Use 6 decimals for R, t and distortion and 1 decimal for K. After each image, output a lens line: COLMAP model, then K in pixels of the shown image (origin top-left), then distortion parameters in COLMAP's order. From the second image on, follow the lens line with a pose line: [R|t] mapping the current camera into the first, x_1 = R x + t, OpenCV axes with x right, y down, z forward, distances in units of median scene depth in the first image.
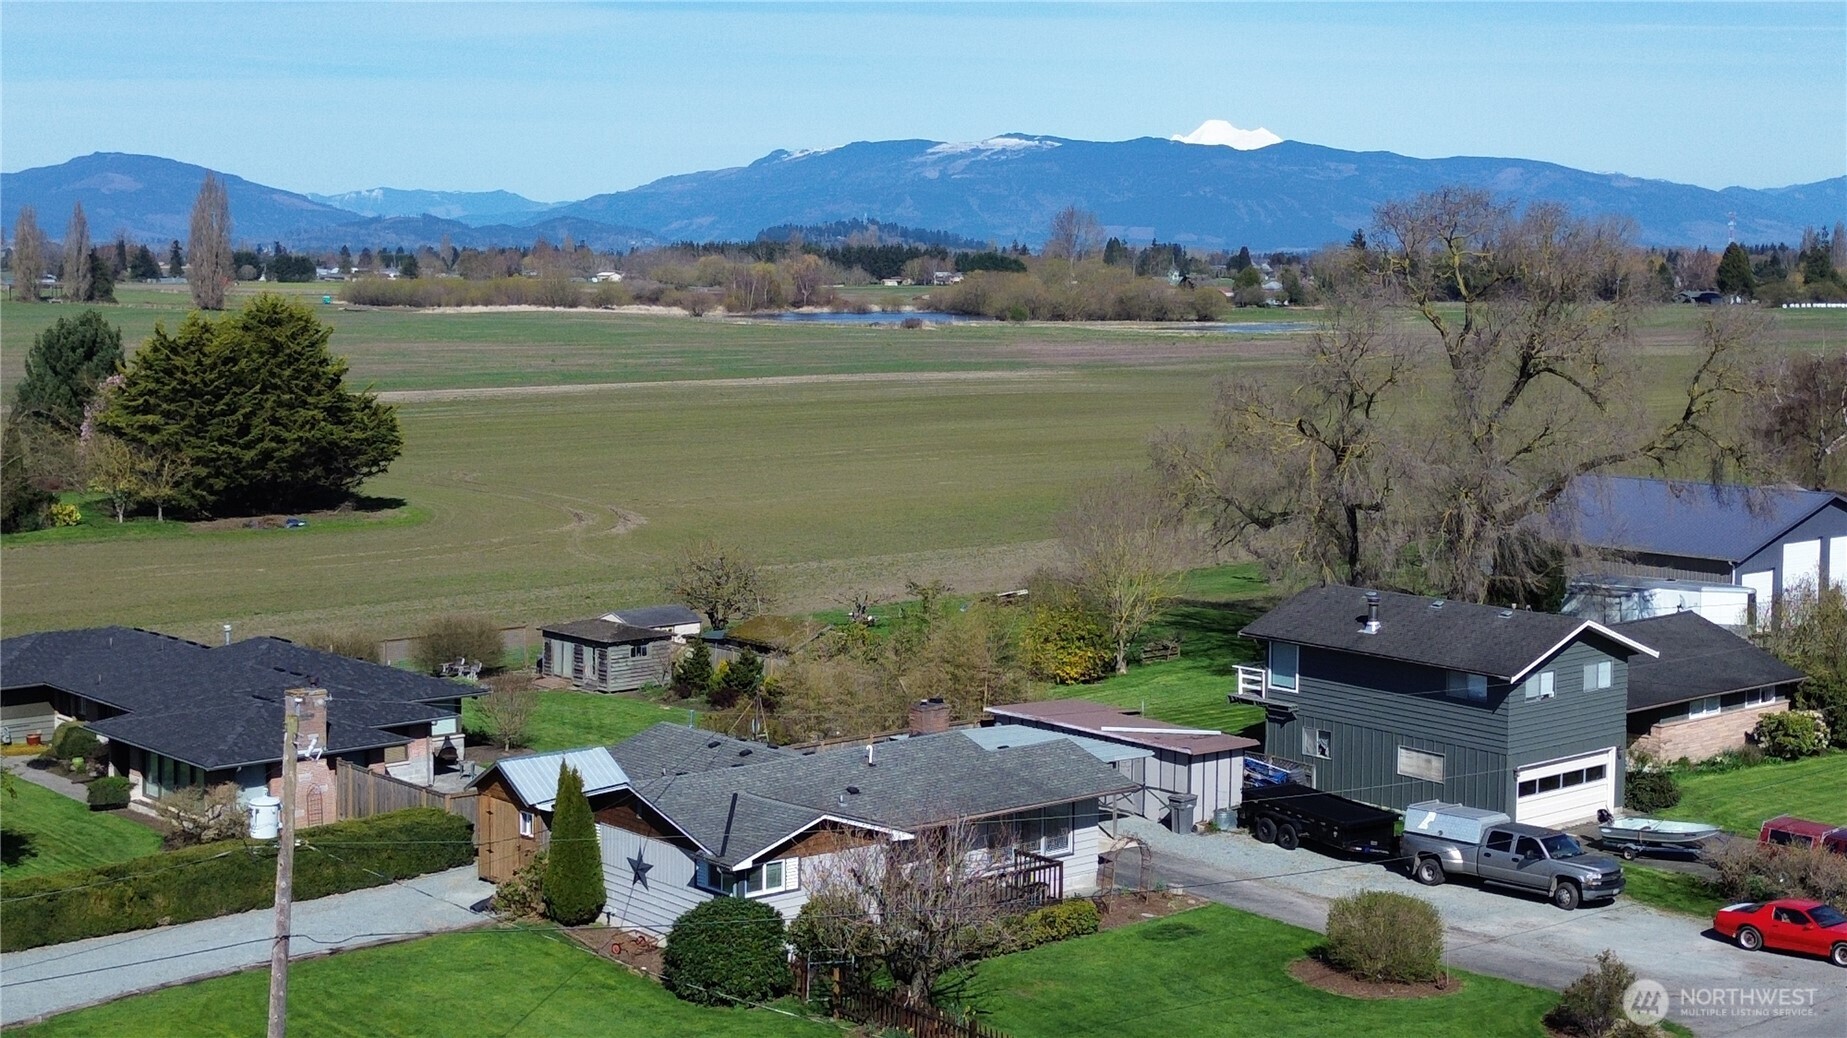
lens RADIAL K [[2517.1, 0, 925.1], [0, 2517.1, 517.4], [0, 0, 1]] dist [0.119813, 0.000000]
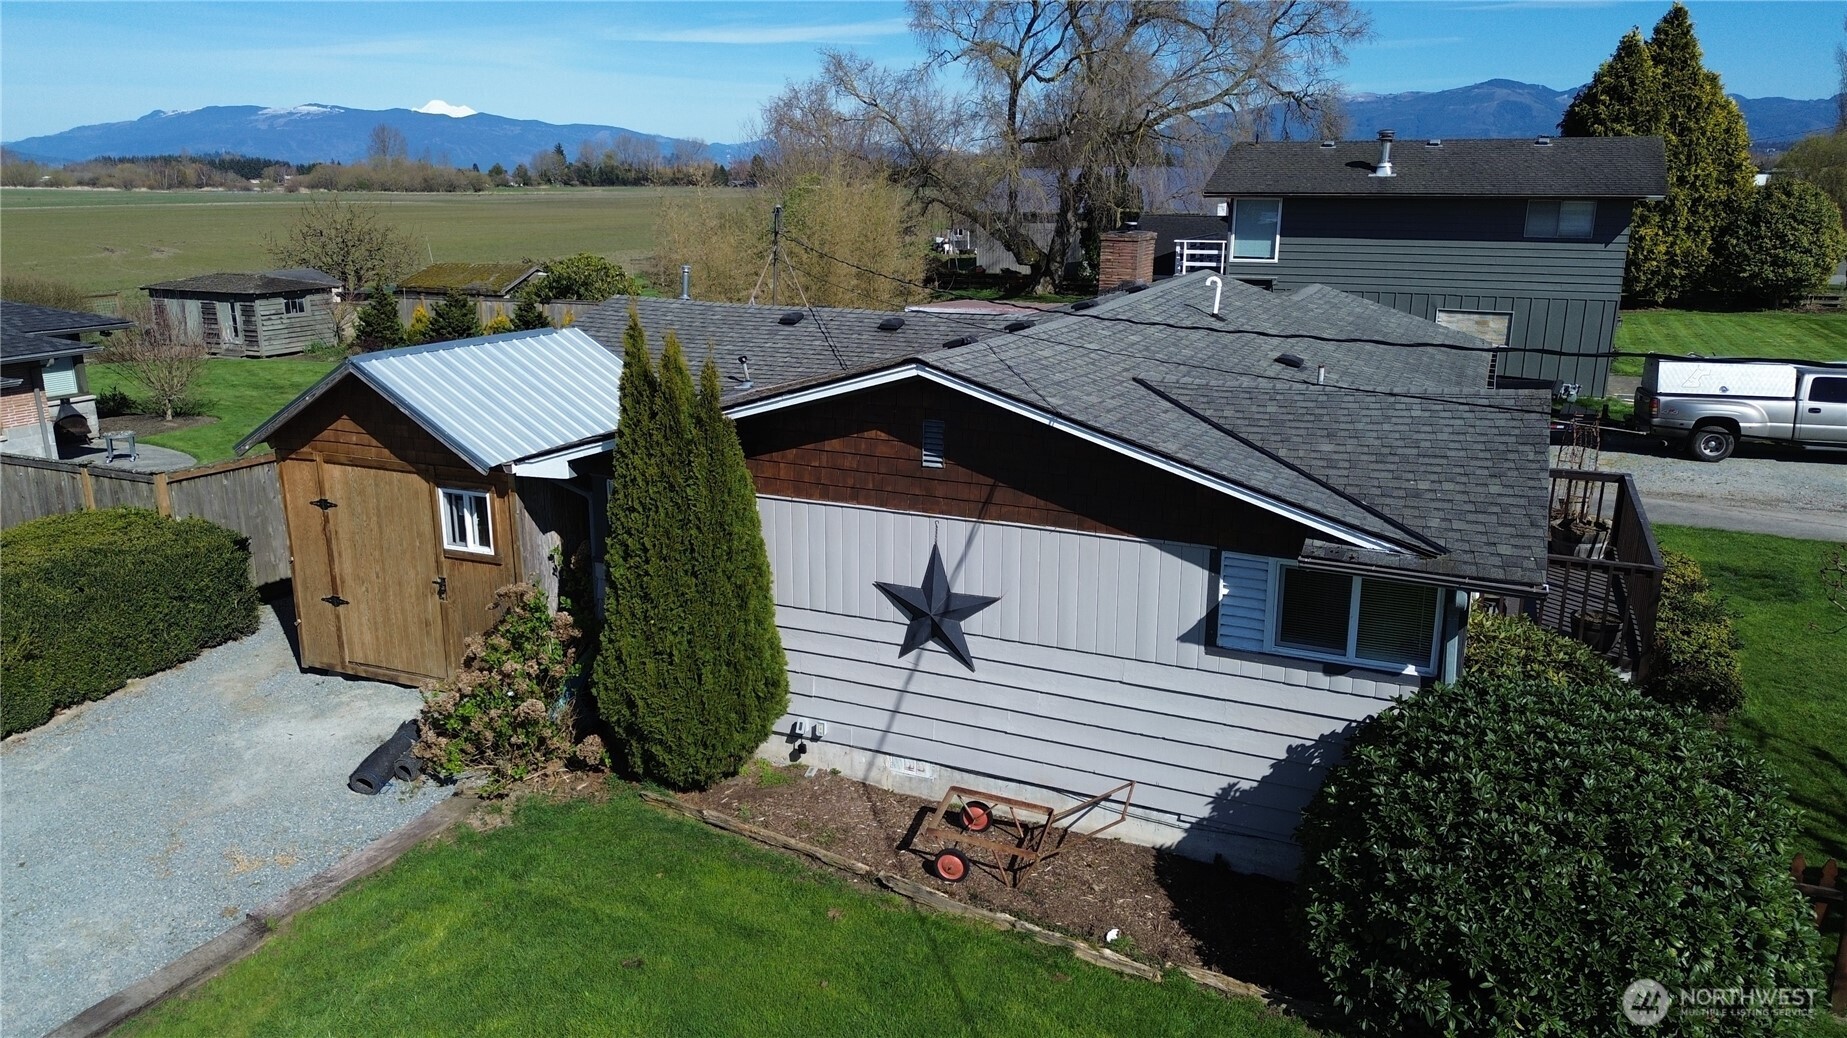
lens RADIAL K [[1276.4, 0, 922.2], [0, 1276.4, 520.6], [0, 0, 1]] dist [0.023112, -0.011725]
pose [[0.896714, -0.115660, 0.427231, -0.167292], [0.046575, 0.984552, 0.168781, 0.087285], [-0.440152, -0.131450, 0.888249, 0.758189]]
